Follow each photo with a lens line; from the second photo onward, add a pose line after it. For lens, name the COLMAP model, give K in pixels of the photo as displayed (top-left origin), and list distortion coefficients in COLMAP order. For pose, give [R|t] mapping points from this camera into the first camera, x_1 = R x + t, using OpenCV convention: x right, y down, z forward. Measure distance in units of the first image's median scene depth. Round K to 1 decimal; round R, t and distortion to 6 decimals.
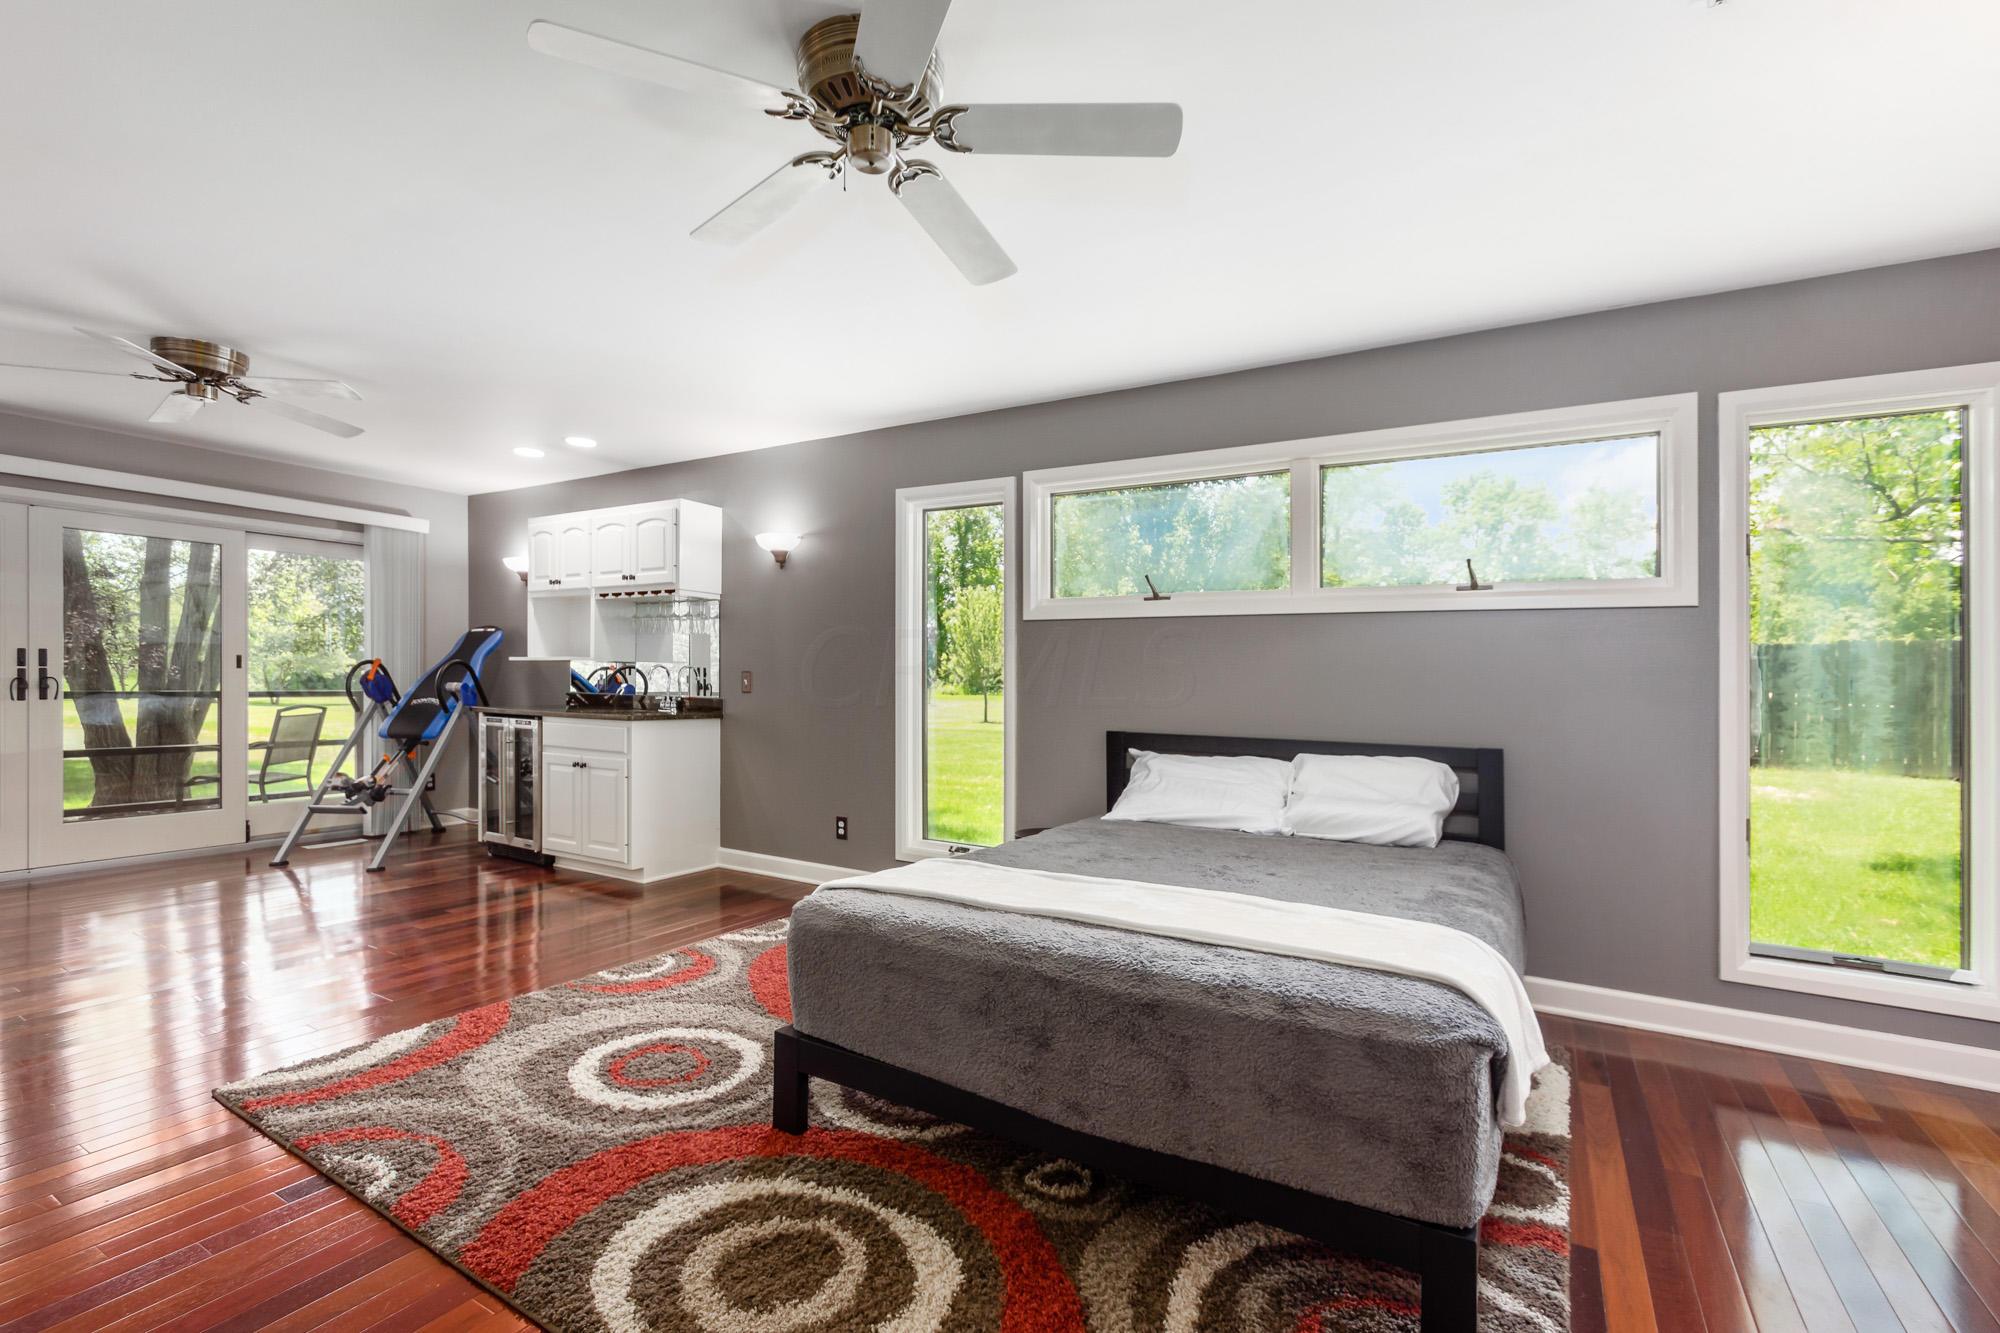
lens RADIAL K [[895.2, 0, 993.2], [0, 895.2, 675.8], [0, 0, 1]] dist [-0.000211, -0.001246]
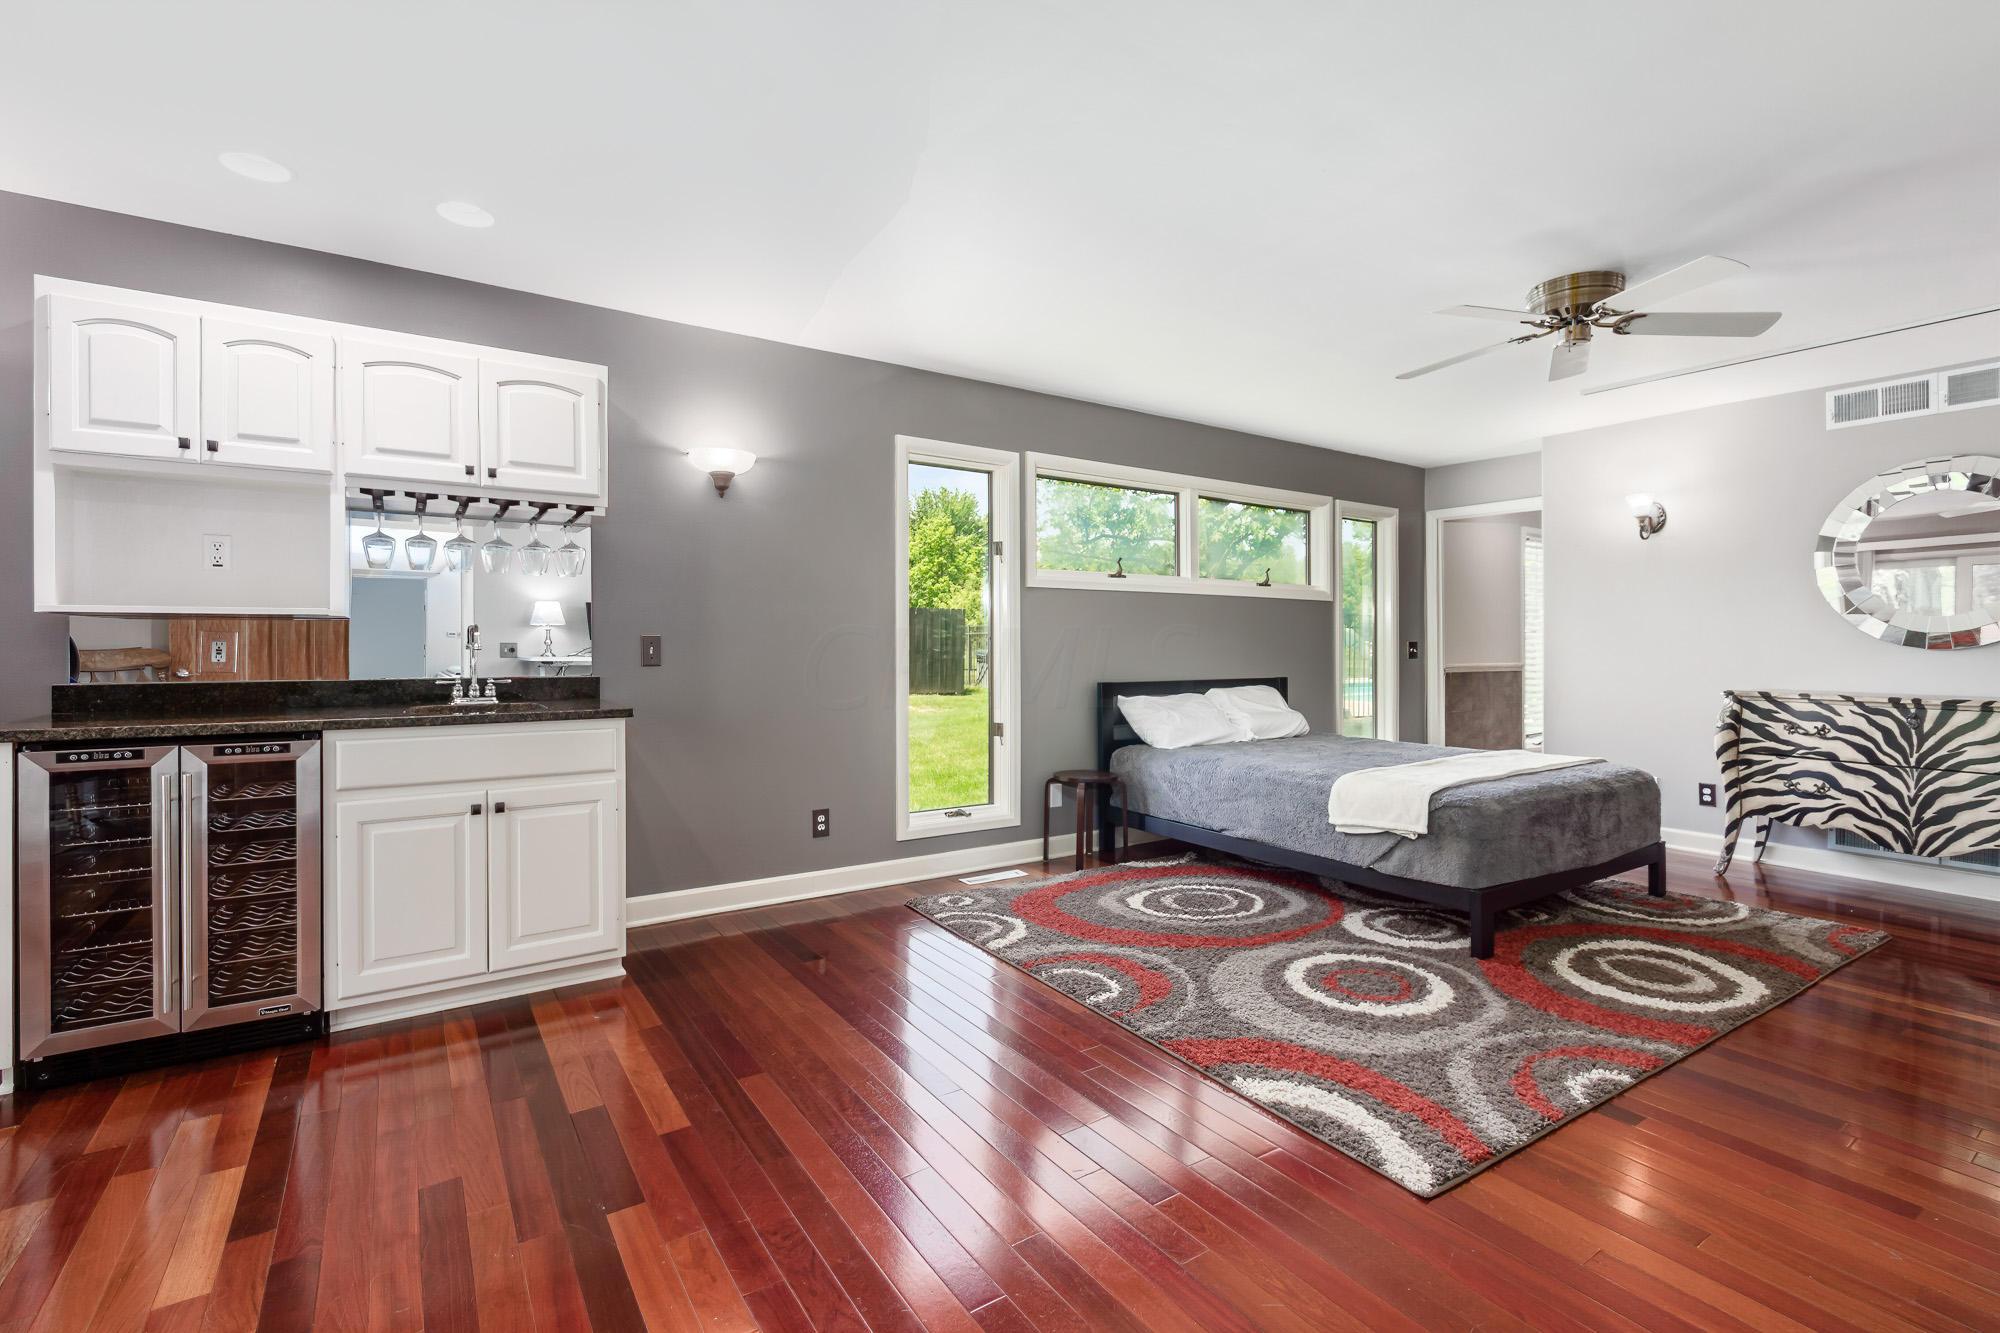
lens RADIAL K [[895.2, 0, 993.4], [0, 895.2, 647.2], [0, 0, 1]] dist [-0.000211, -0.001246]
pose [[0.431608, -0.021344, 0.901808, -0.846985], [-0.000034, 0.999720, 0.023678, -0.013310], [-0.902061, -0.010250, 0.431487, 0.497156]]
